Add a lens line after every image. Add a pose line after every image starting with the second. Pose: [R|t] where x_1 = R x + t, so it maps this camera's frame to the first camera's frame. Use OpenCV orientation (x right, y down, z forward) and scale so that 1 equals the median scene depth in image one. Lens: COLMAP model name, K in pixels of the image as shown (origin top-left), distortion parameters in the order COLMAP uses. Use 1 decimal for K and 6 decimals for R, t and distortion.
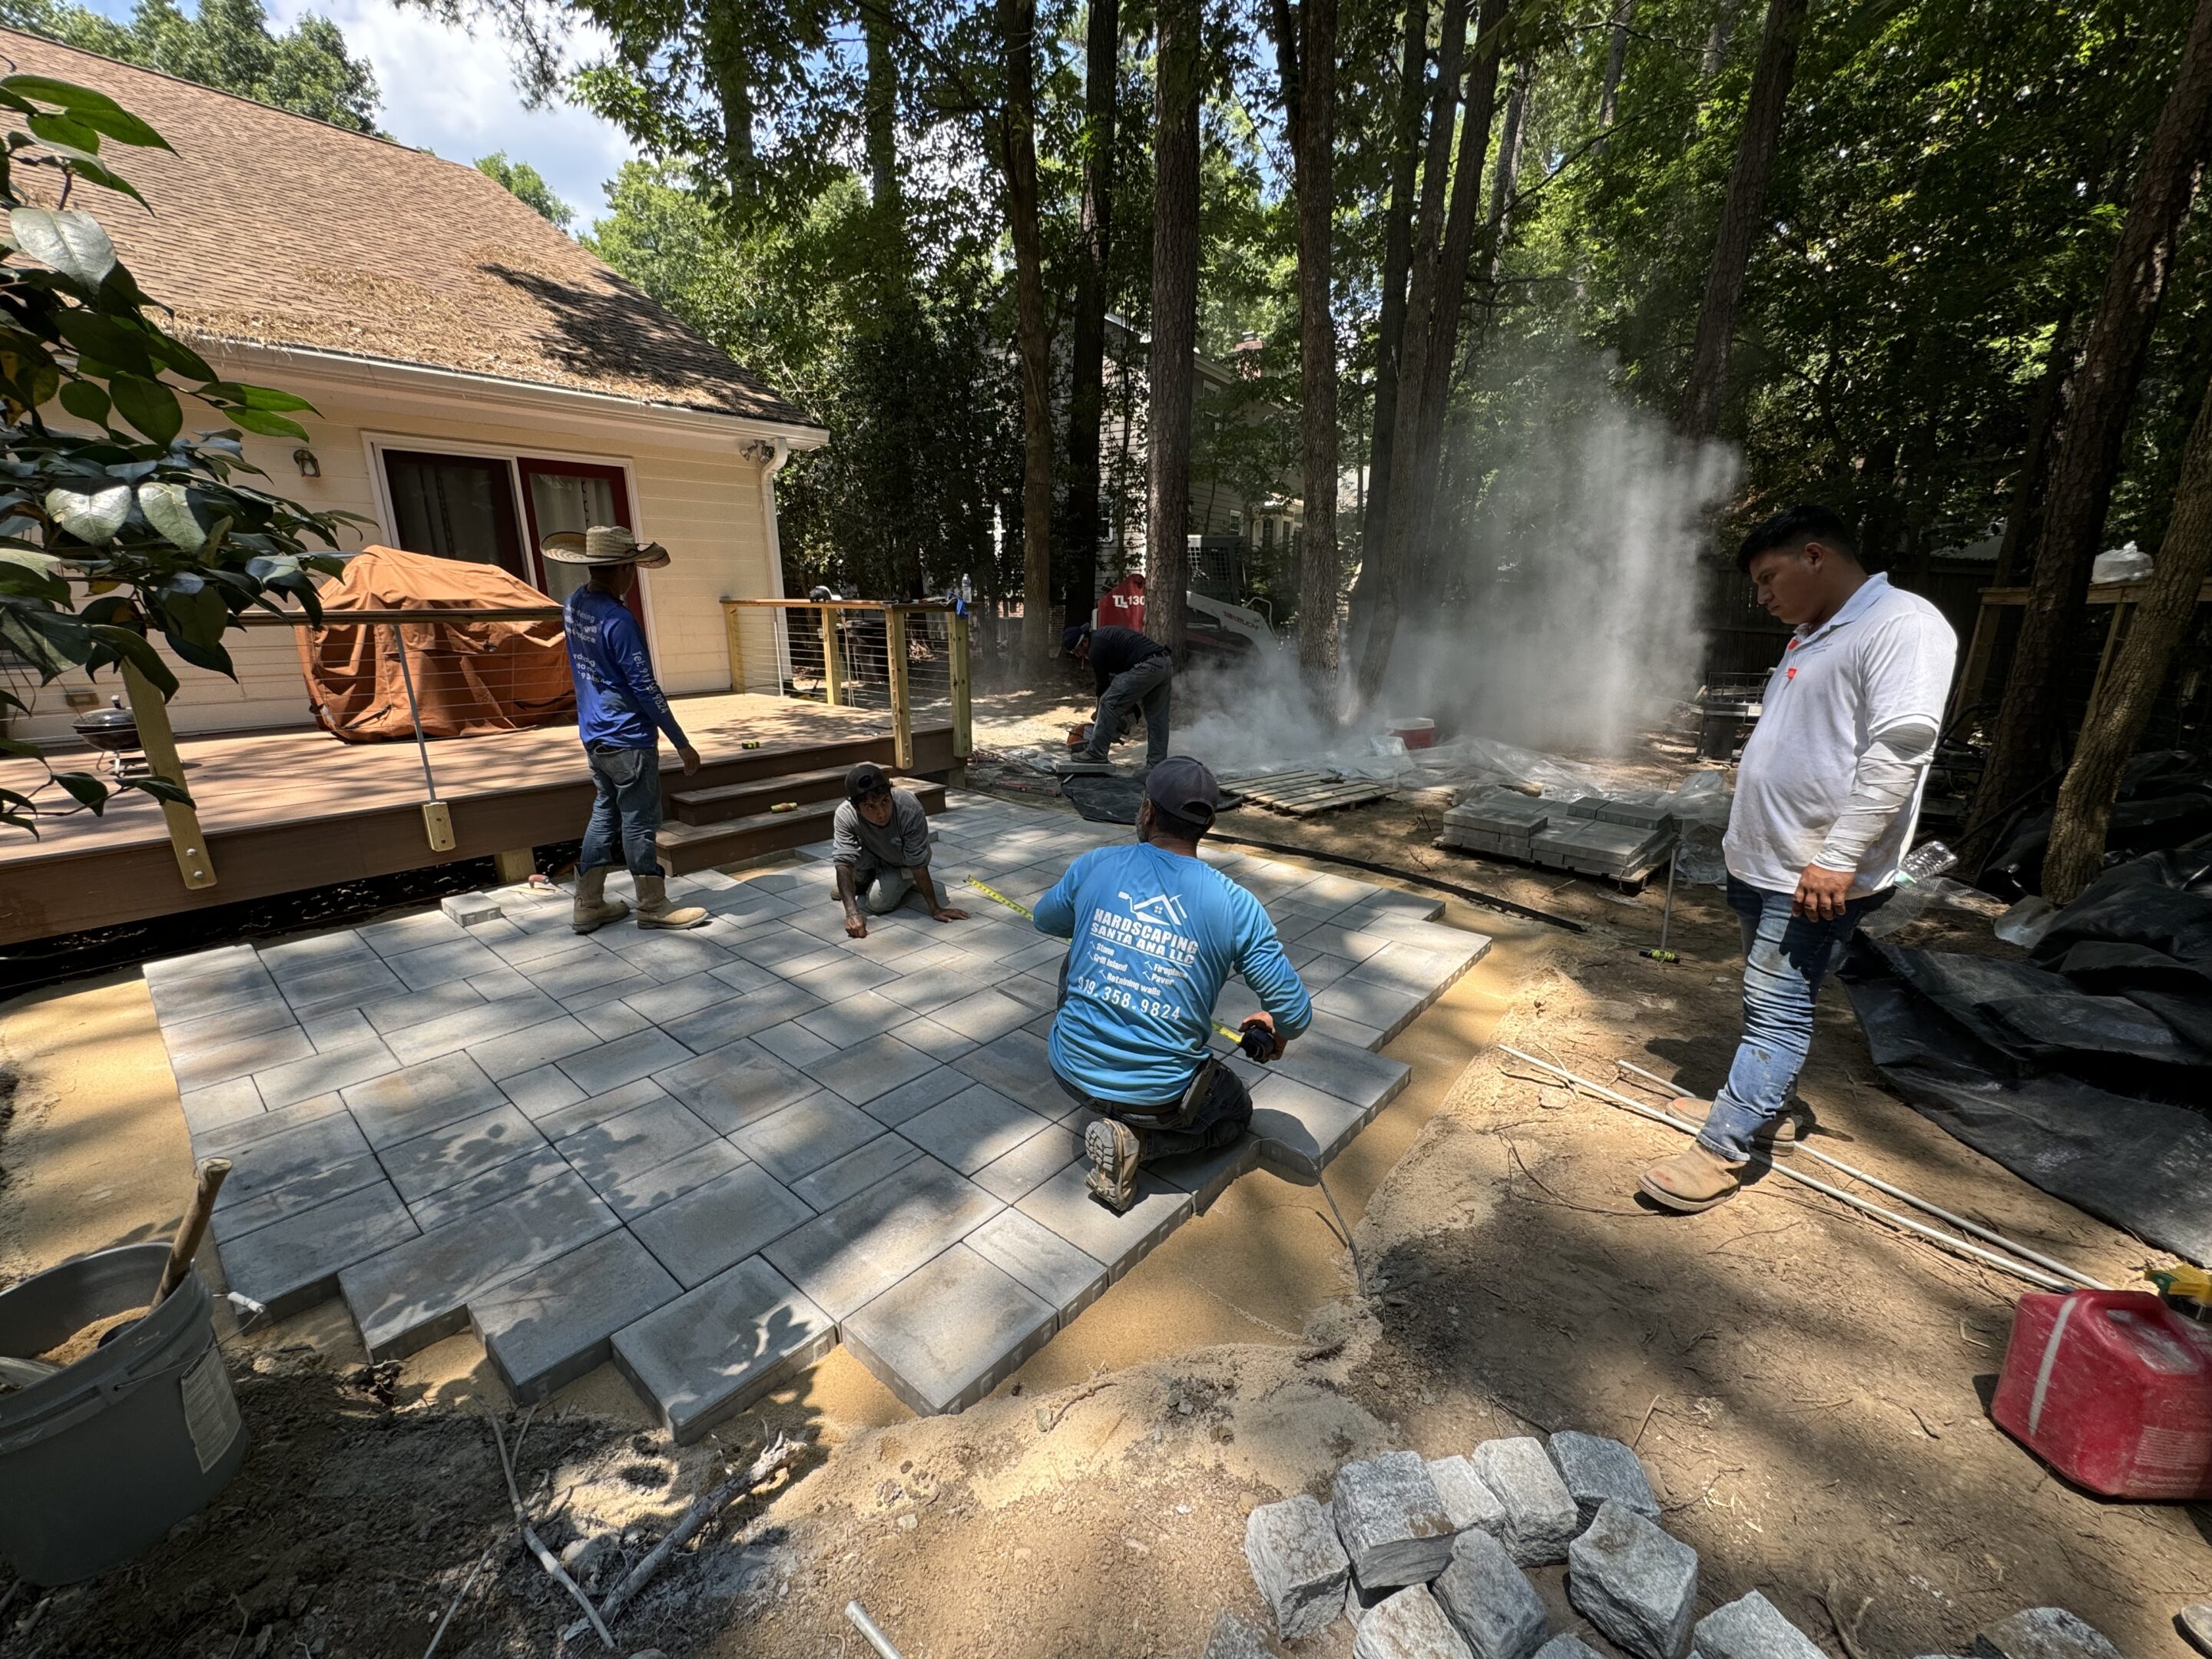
lens RADIAL K [[878.0, 0, 1110.6], [0, 878.0, 831.3], [0, 0, 1]] dist [-0.004230, 0.000158]
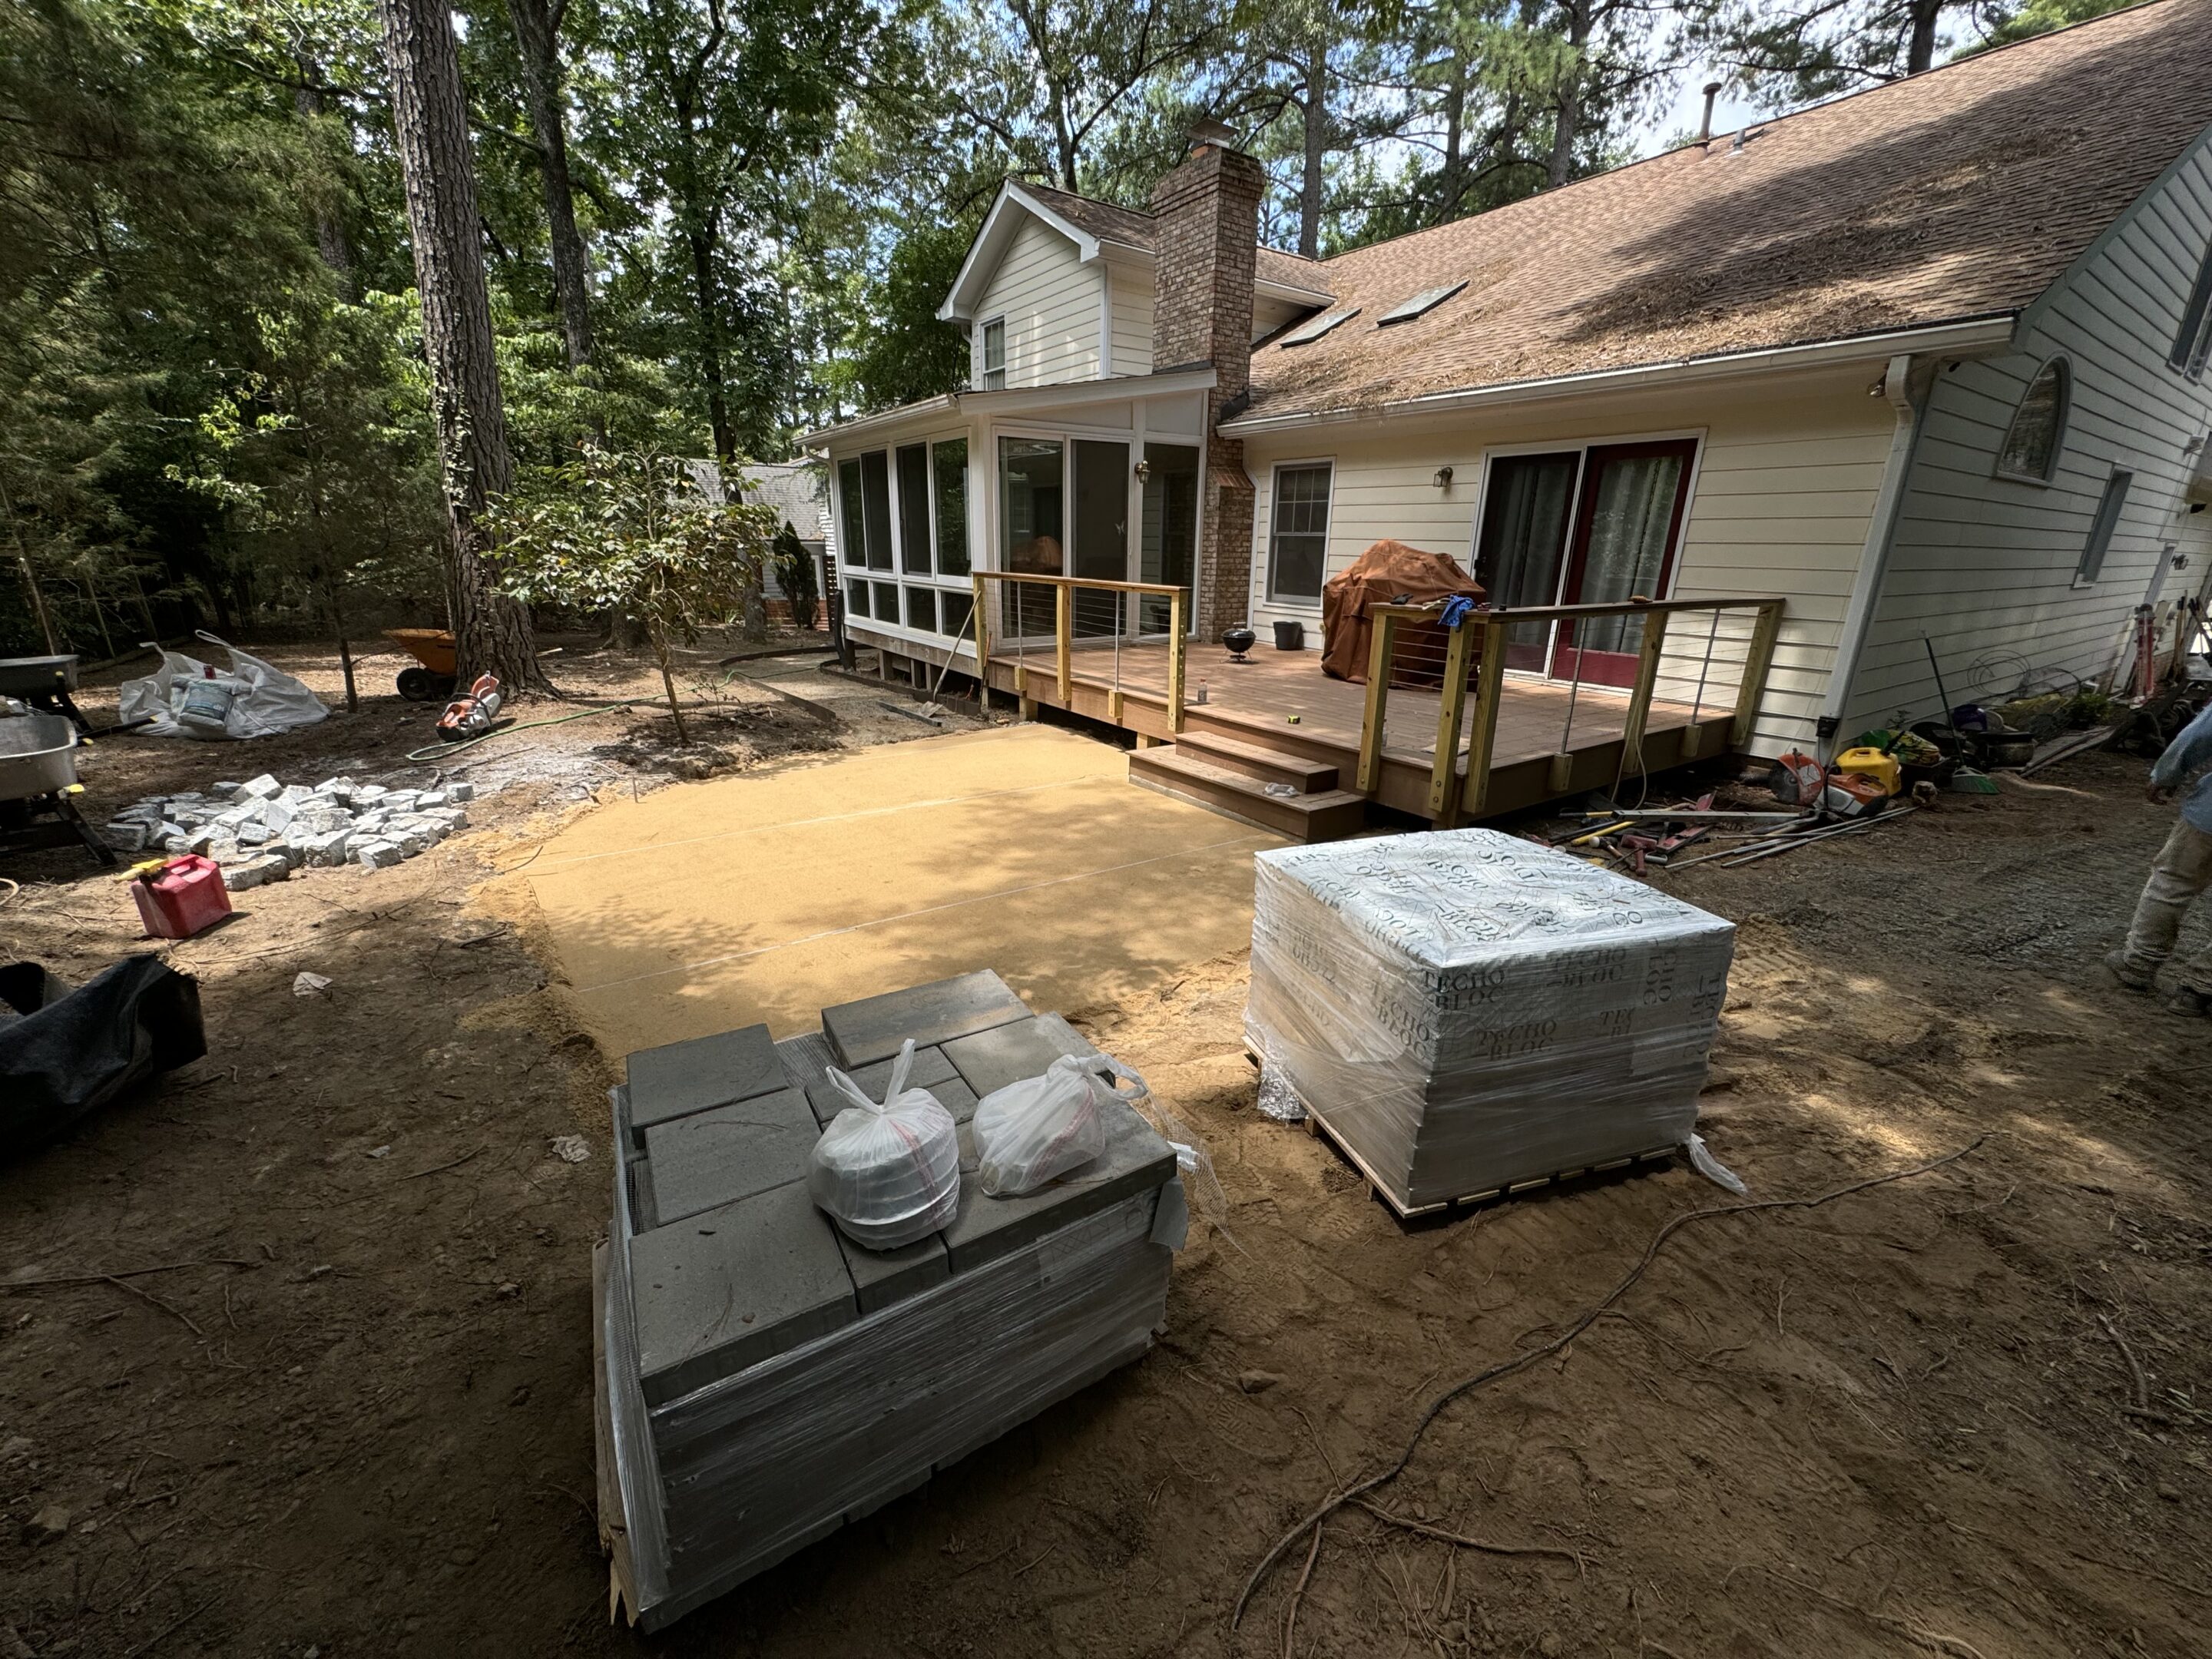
lens RADIAL K [[878.0, 0, 1115.0], [0, 878.0, 830.8], [0, 0, 1]] dist [-0.004230, 0.000158]
pose [[-0.250442, 0.300619, -0.920275, 0.287636], [-0.268869, 0.891578, 0.364414, -0.127534], [0.930047, 0.338698, -0.142462, 0.399877]]
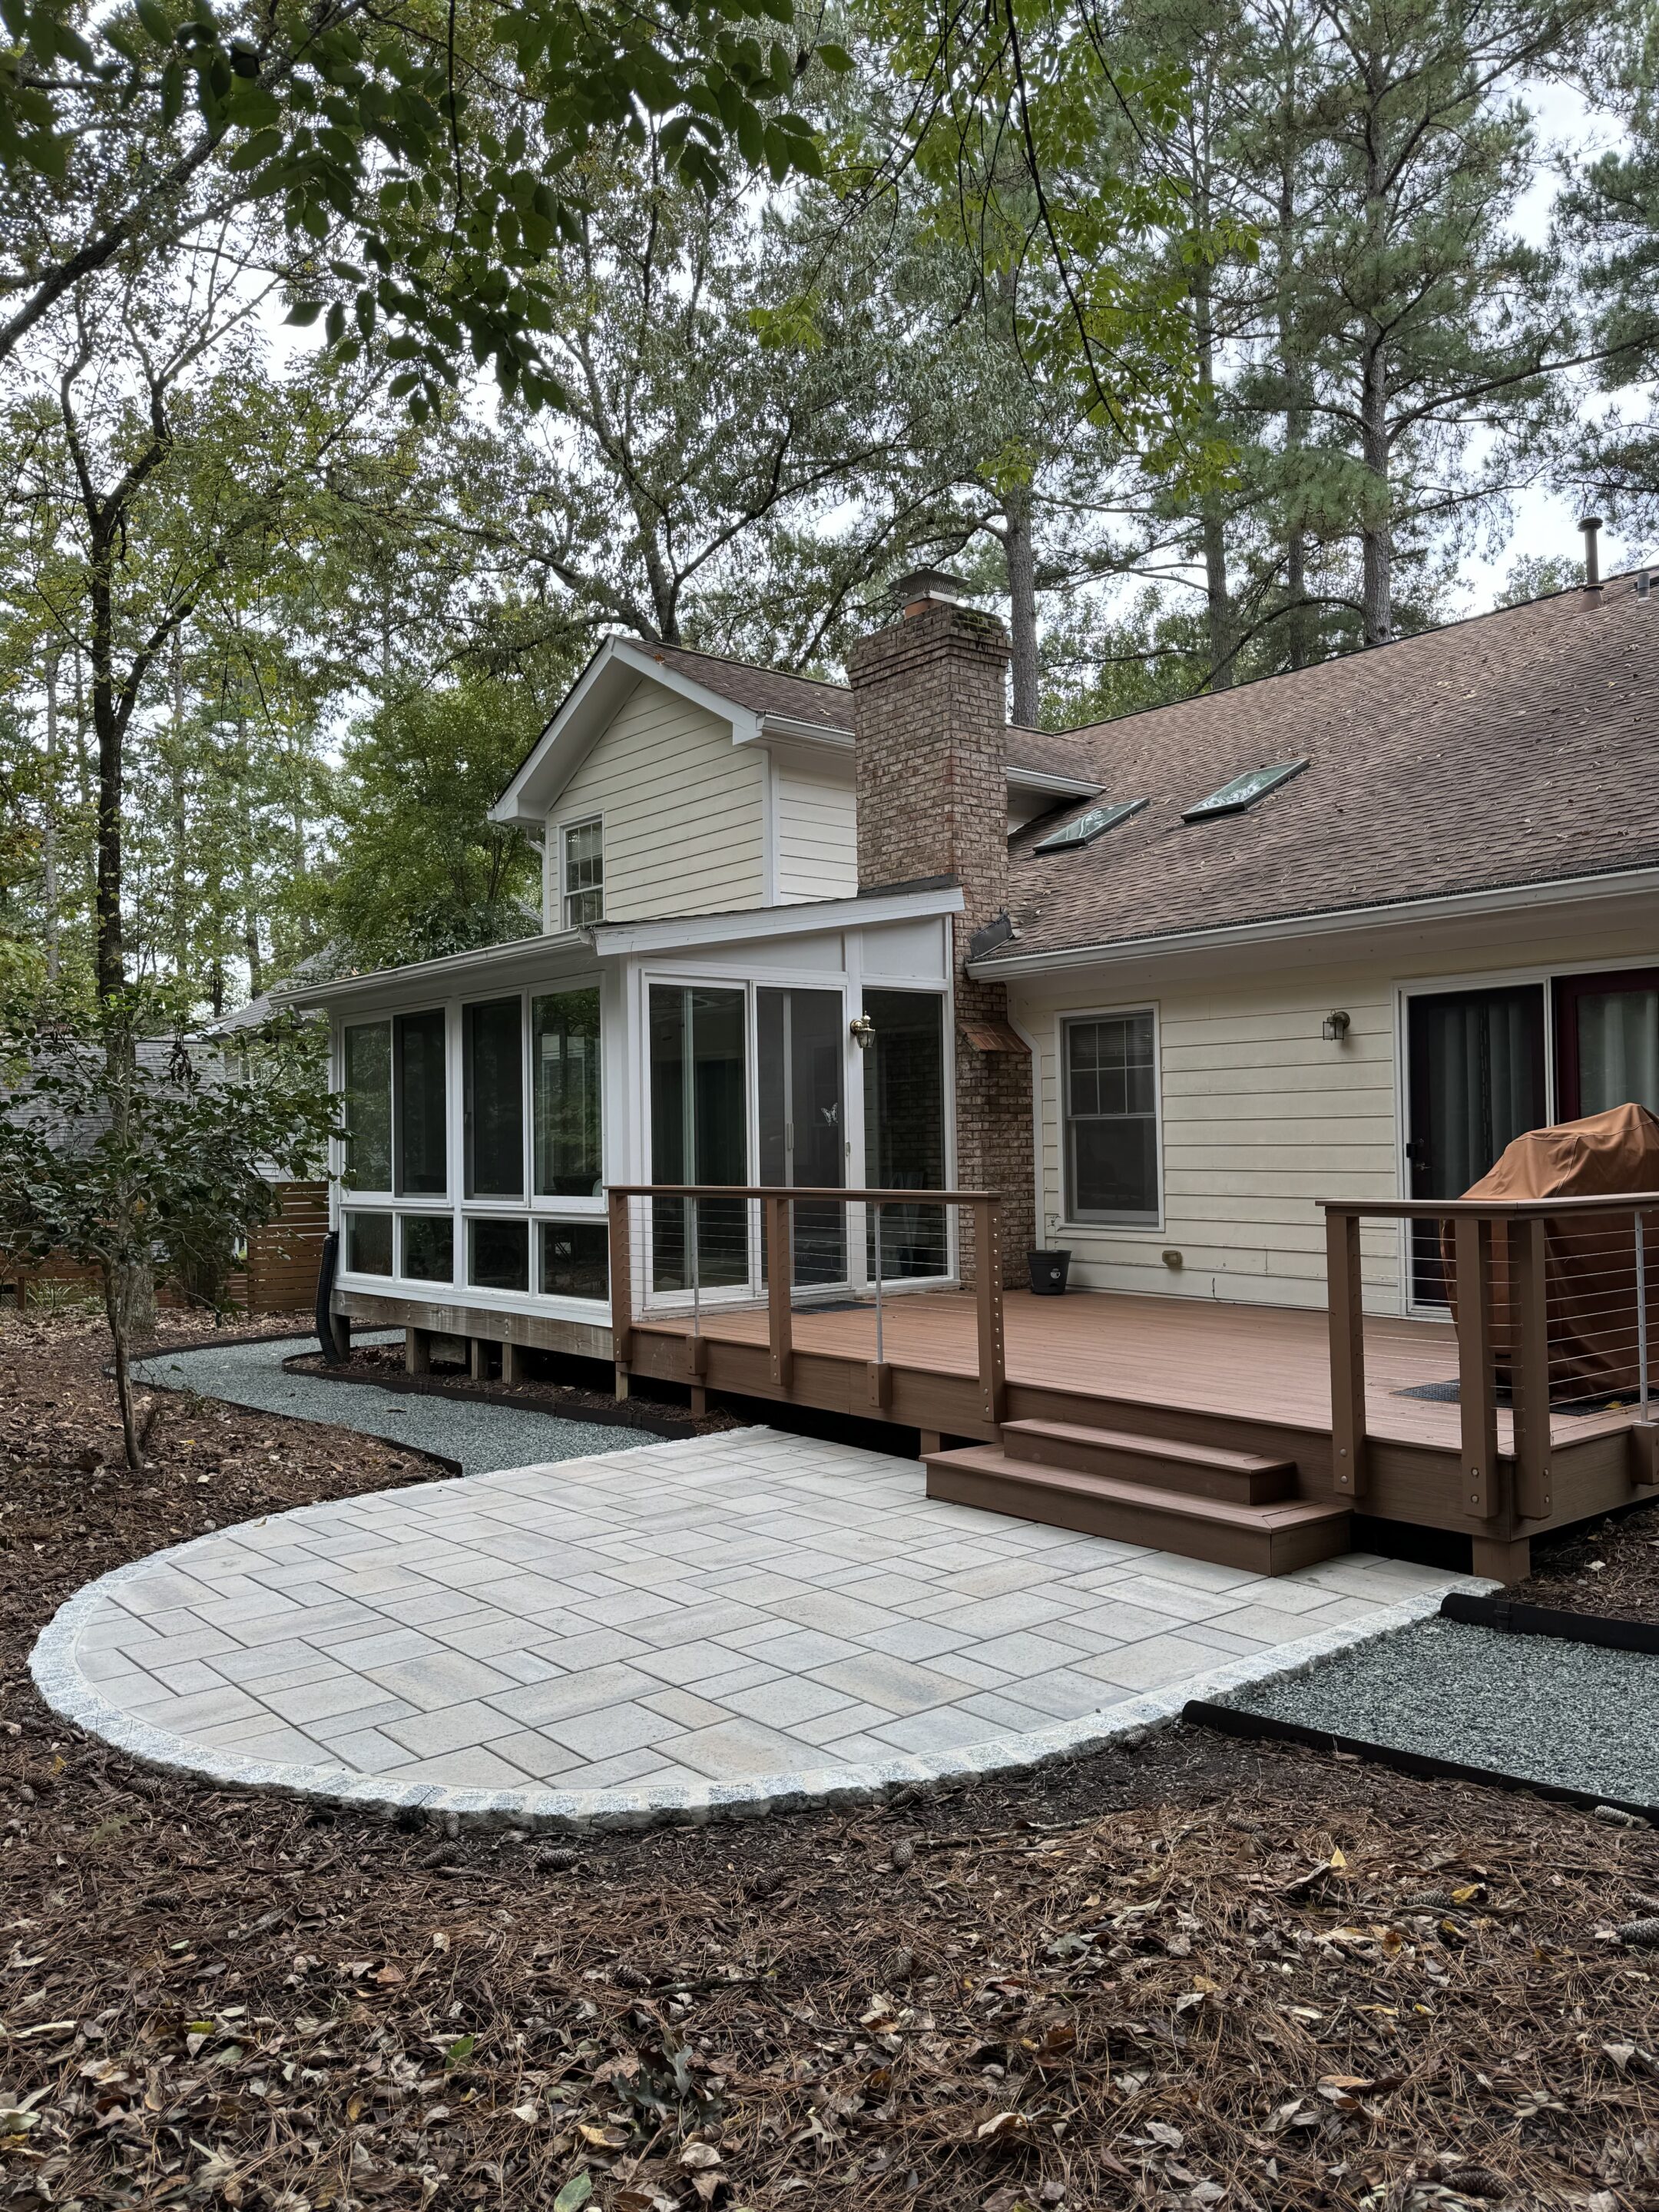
lens RADIAL K [[1591.0, 0, 834.7], [0, 1591.0, 1111.3], [0, 0, 1]] dist [0.048528, -0.032891]
pose [[-0.169092, -0.020420, -0.985389, 0.352798], [-0.245170, 0.969231, 0.021986, -0.108203], [0.954620, 0.245305, -0.168895, 0.356256]]
